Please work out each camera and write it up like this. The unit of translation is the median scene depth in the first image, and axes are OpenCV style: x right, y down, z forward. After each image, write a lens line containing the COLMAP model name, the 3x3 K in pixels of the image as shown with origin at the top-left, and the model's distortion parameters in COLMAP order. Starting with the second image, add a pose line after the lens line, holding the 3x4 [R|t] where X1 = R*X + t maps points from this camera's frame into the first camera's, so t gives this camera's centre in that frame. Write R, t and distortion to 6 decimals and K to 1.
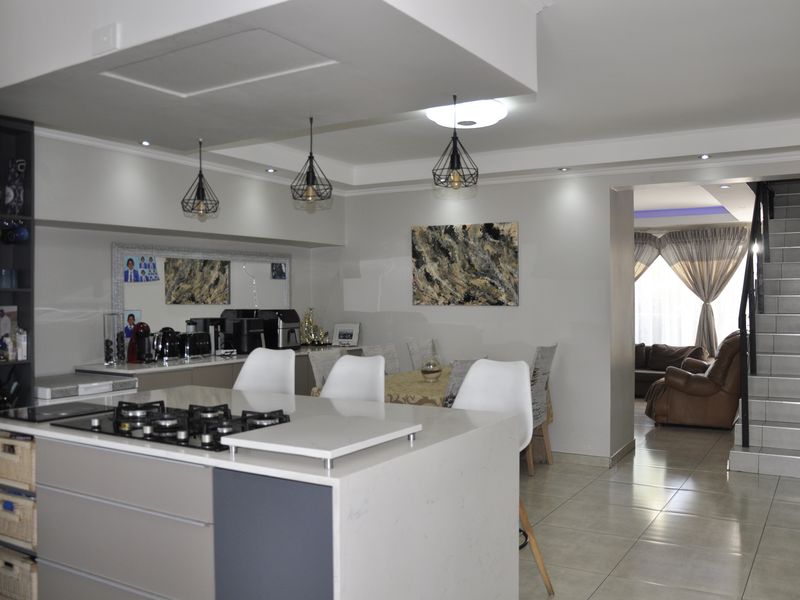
lens RADIAL K [[742.1, 0, 399.8], [0, 742.1, 303.3], [0, 0, 1]] dist [-0.069665, 0.000000]
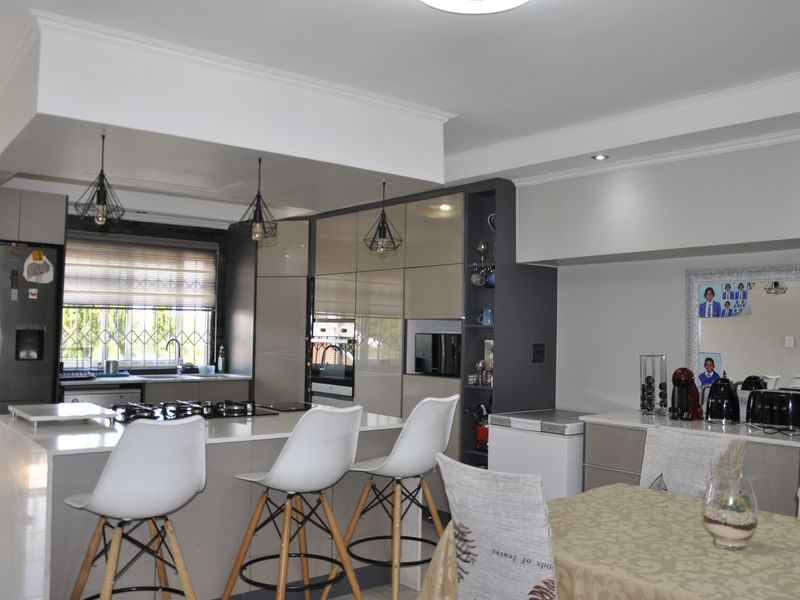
lens RADIAL K [[742.1, 0, 396.8], [0, 742.1, 299.5], [0, 0, 1]] dist [-0.069665, 0.000000]
pose [[-0.334741, -0.037002, -0.941583, 0.420973], [-0.023977, 0.999240, -0.030744, -0.013552], [0.942005, 0.012285, -0.335374, 0.813076]]
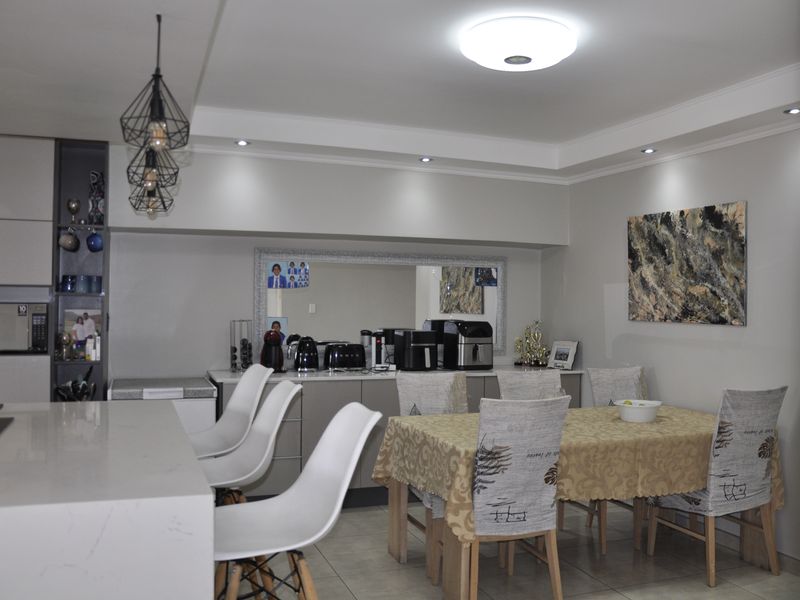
lens RADIAL K [[742.1, 0, 402.7], [0, 742.1, 304.1], [0, 0, 1]] dist [-0.069665, 0.000000]
pose [[0.788903, 0.015499, -0.614322, 0.316112], [-0.022498, 0.999740, -0.003668, -0.006824], [0.614106, 0.016715, 0.789047, 0.282893]]
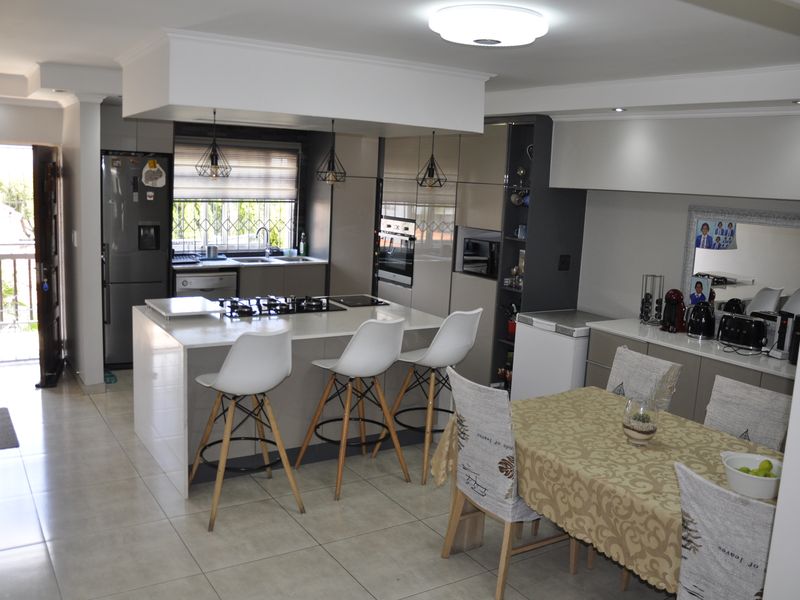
lens RADIAL K [[742.1, 0, 400.6], [0, 742.1, 294.3], [0, 0, 1]] dist [-0.069665, 0.000000]
pose [[-0.429346, 0.128498, -0.893952, 0.560875], [-0.054419, 0.984347, 0.167628, -0.092064], [0.901499, 0.120618, -0.415633, 0.899939]]
